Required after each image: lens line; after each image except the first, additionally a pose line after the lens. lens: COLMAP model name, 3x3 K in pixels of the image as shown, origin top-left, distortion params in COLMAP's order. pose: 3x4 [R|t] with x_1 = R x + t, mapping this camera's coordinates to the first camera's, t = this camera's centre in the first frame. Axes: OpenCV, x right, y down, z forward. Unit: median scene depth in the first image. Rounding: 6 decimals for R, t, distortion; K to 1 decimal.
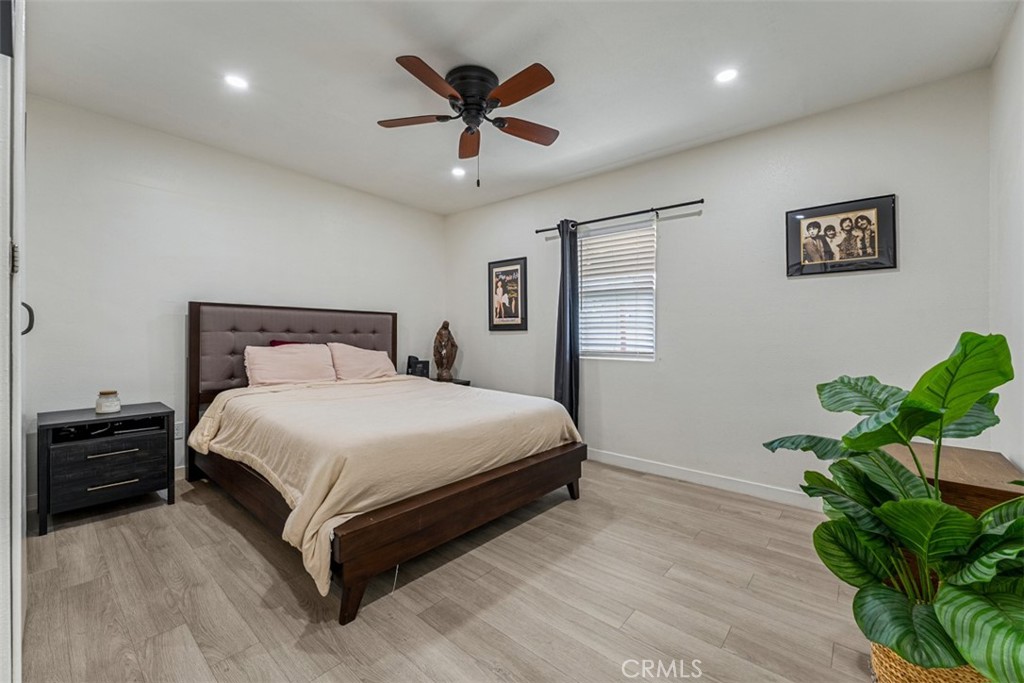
lens RADIAL K [[414.8, 0, 511.8], [0, 414.8, 334.0], [0, 0, 1]] dist [0.000276, -0.000603]
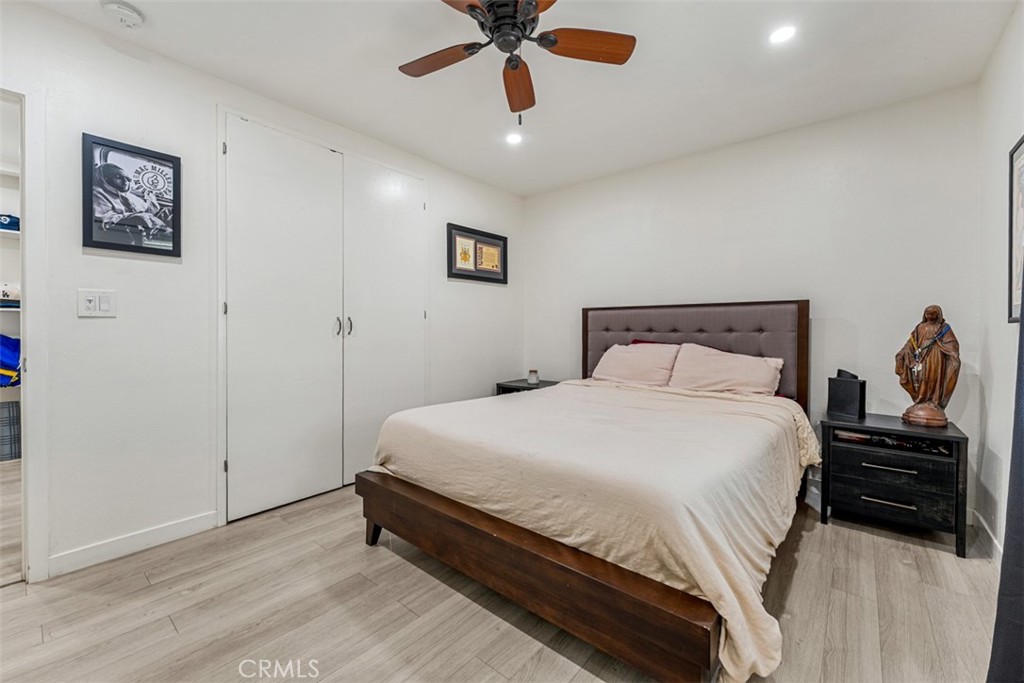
lens RADIAL K [[414.8, 0, 511.5], [0, 414.8, 341.3], [0, 0, 1]] dist [0.000276, -0.000603]
pose [[0.012940, 0.012271, -0.999841, 0.592640], [-0.002405, 0.999922, 0.012241, 0.010041], [0.999913, 0.002246, 0.012968, 0.898462]]
